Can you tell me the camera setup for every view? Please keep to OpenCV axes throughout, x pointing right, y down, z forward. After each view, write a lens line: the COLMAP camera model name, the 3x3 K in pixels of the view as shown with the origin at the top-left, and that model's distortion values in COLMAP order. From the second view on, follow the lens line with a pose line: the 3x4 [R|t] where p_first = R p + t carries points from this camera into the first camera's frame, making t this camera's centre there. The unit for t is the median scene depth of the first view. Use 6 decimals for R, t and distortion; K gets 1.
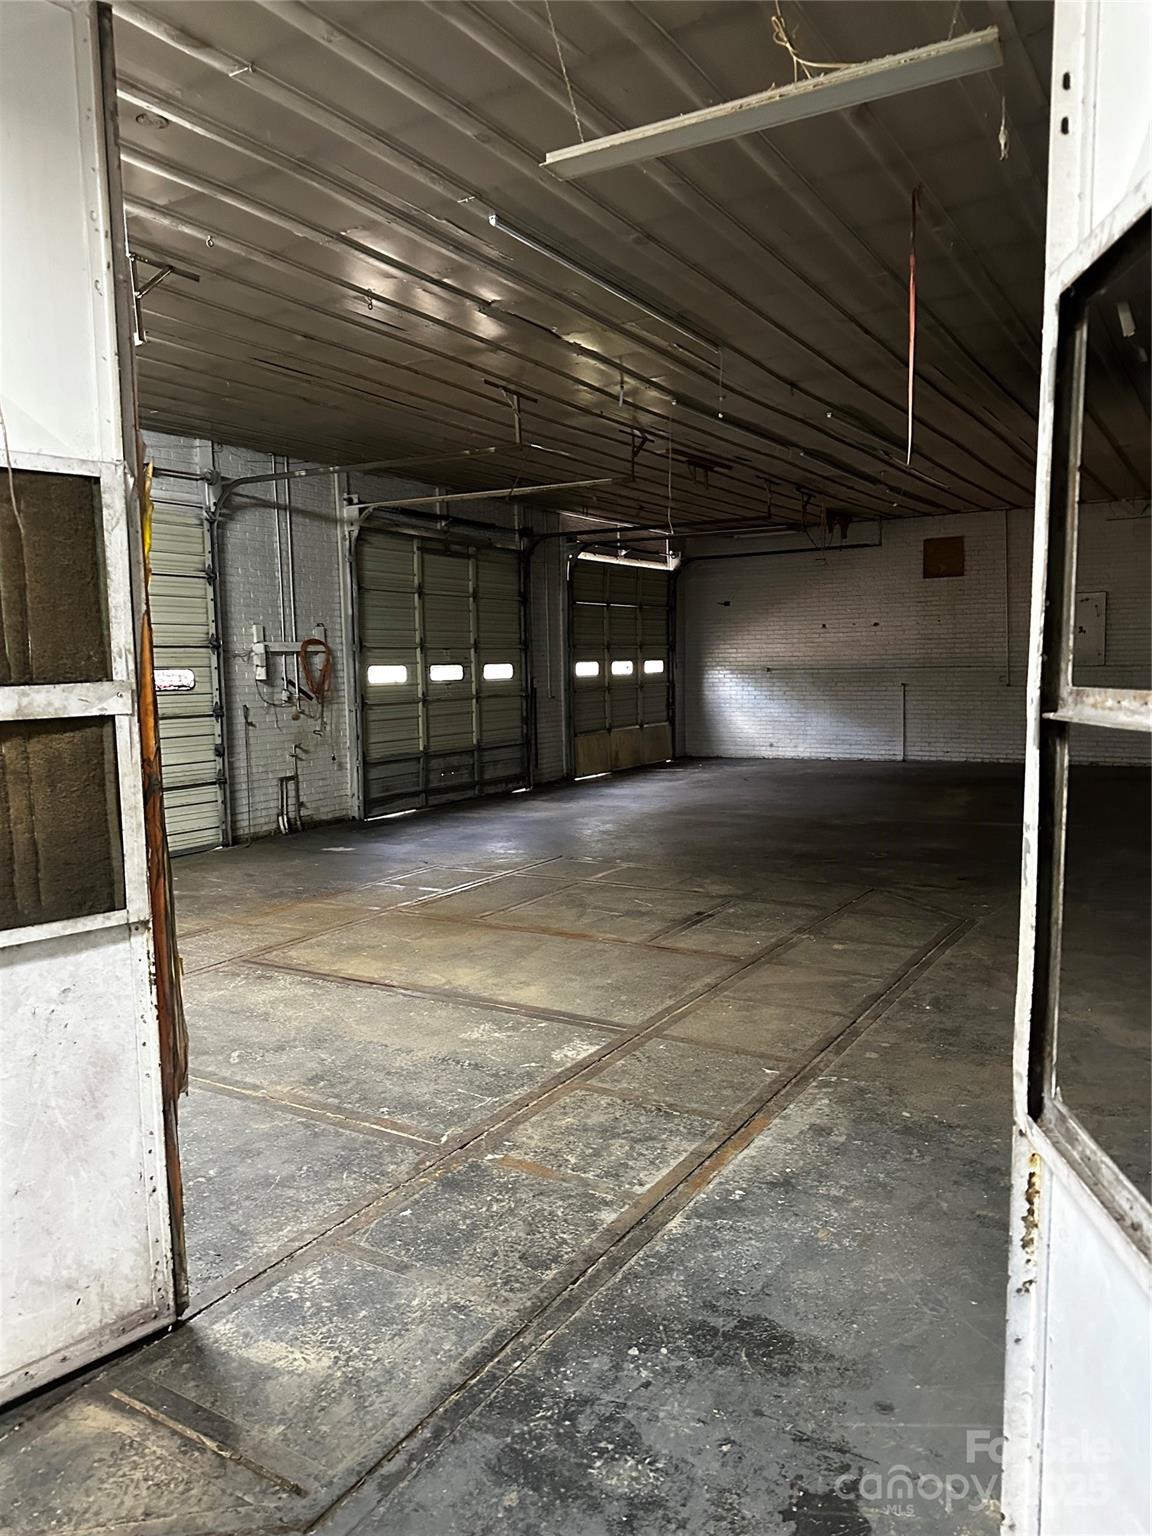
lens RADIAL K [[1066.7, 0, 583.9], [0, 1066.7, 765.9], [0, 0, 1]] dist [0.151655, -0.231742]
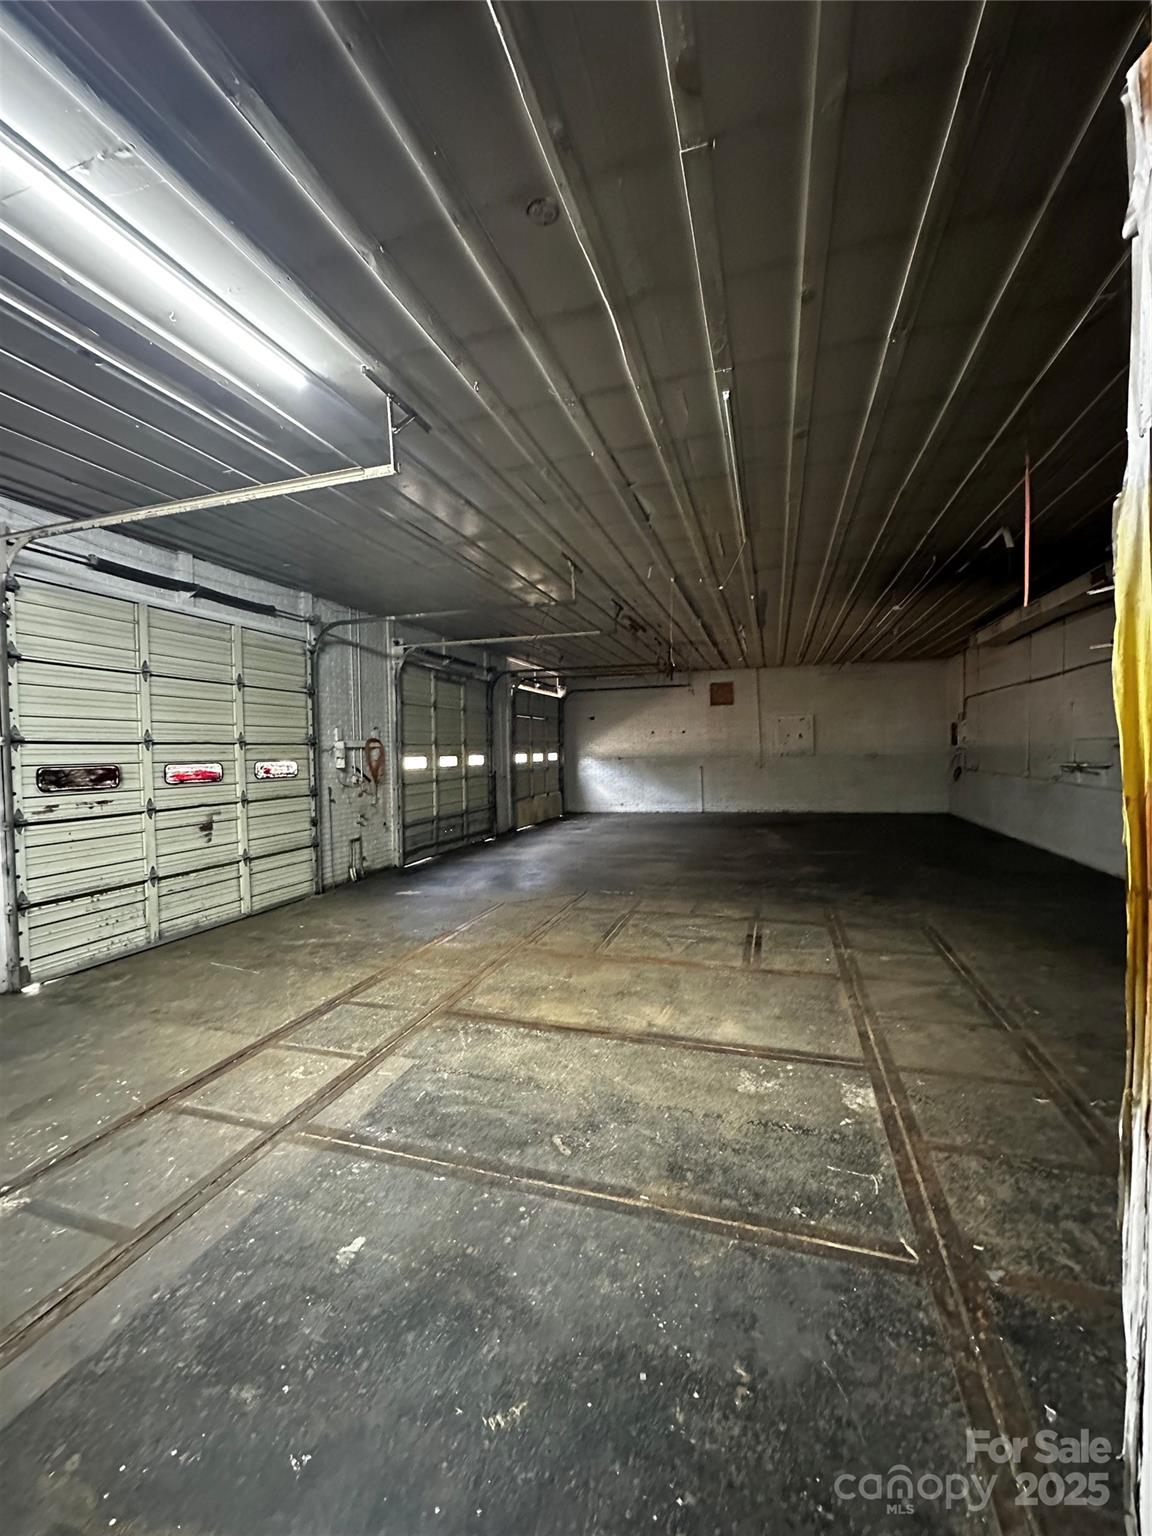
lens RADIAL K [[611.6, 0, 576.0], [0, 611.6, 768.0], [0, 0, 1]] dist [-0.001580, 0.000313]
pose [[0.971642, -0.008802, 0.236294, -0.187871], [0.026318, 0.997124, -0.071076, -0.016907], [-0.234989, 0.075279, 0.969079, 0.181308]]
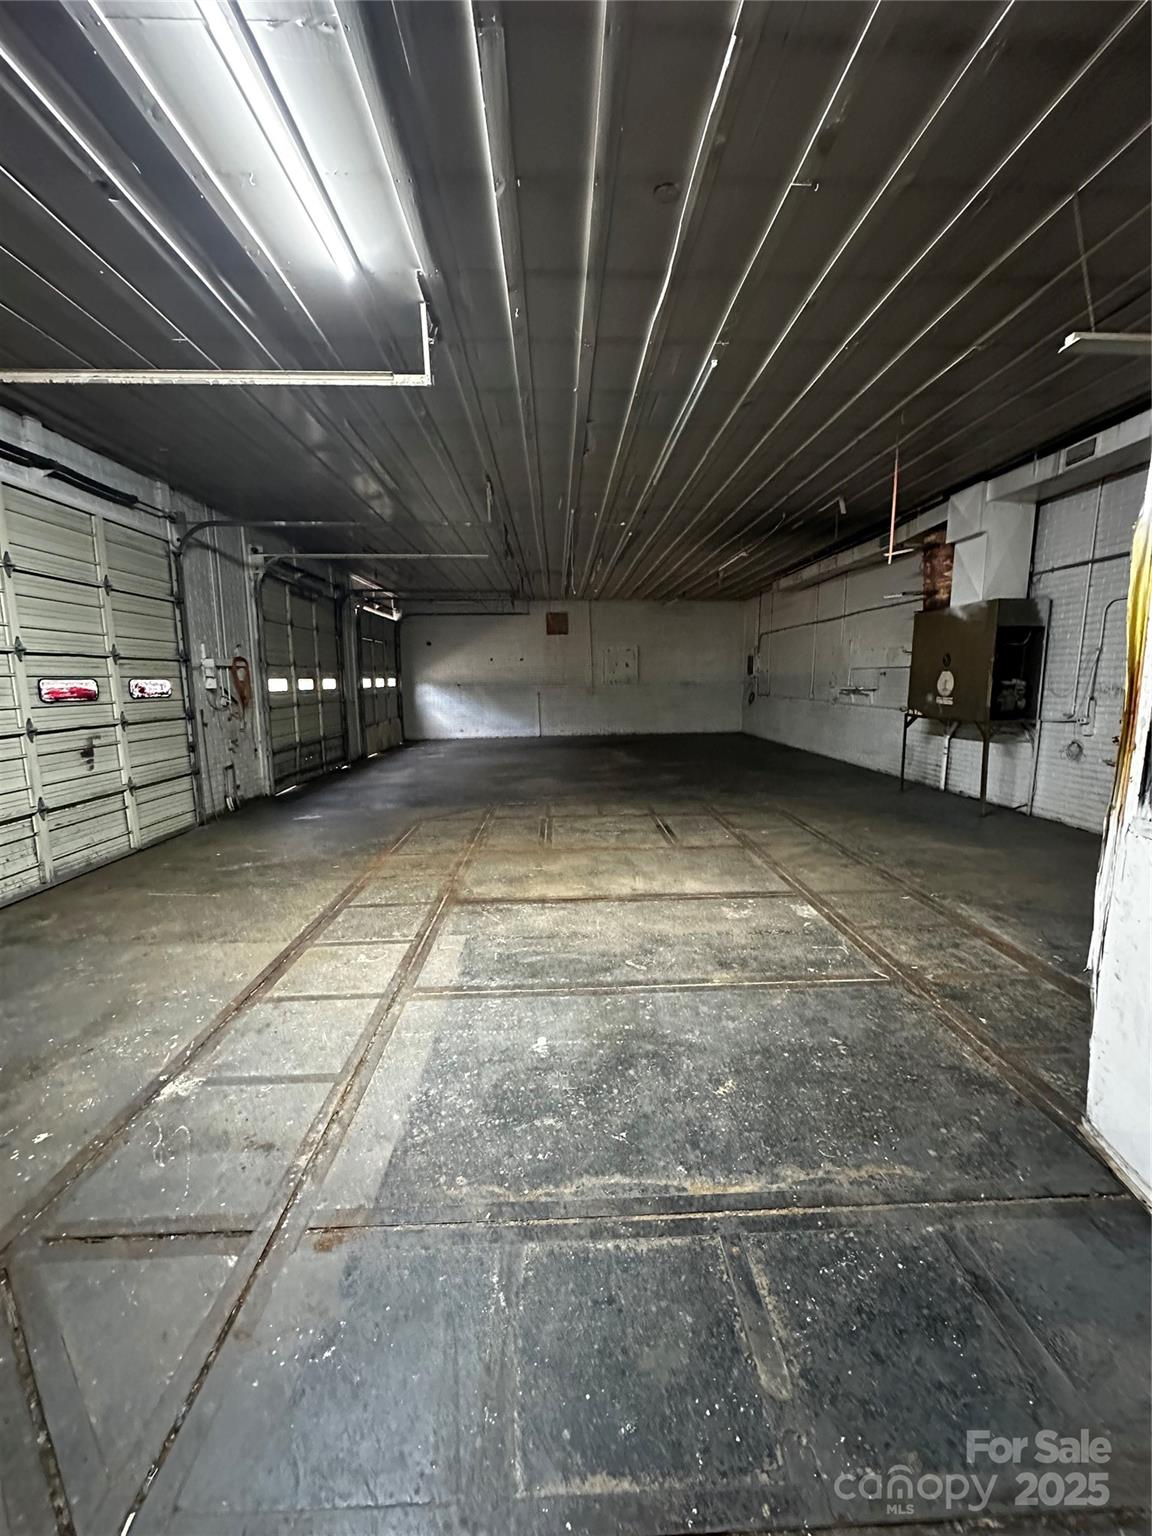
lens RADIAL K [[611.6, 0, 576.0], [0, 611.6, 768.0], [0, 0, 1]] dist [-0.001580, 0.000313]
pose [[0.835206, -0.071579, 0.545260, -0.329036], [0.050339, 0.997281, 0.053812, -0.005700], [-0.547629, -0.017496, 0.836538, 0.182255]]
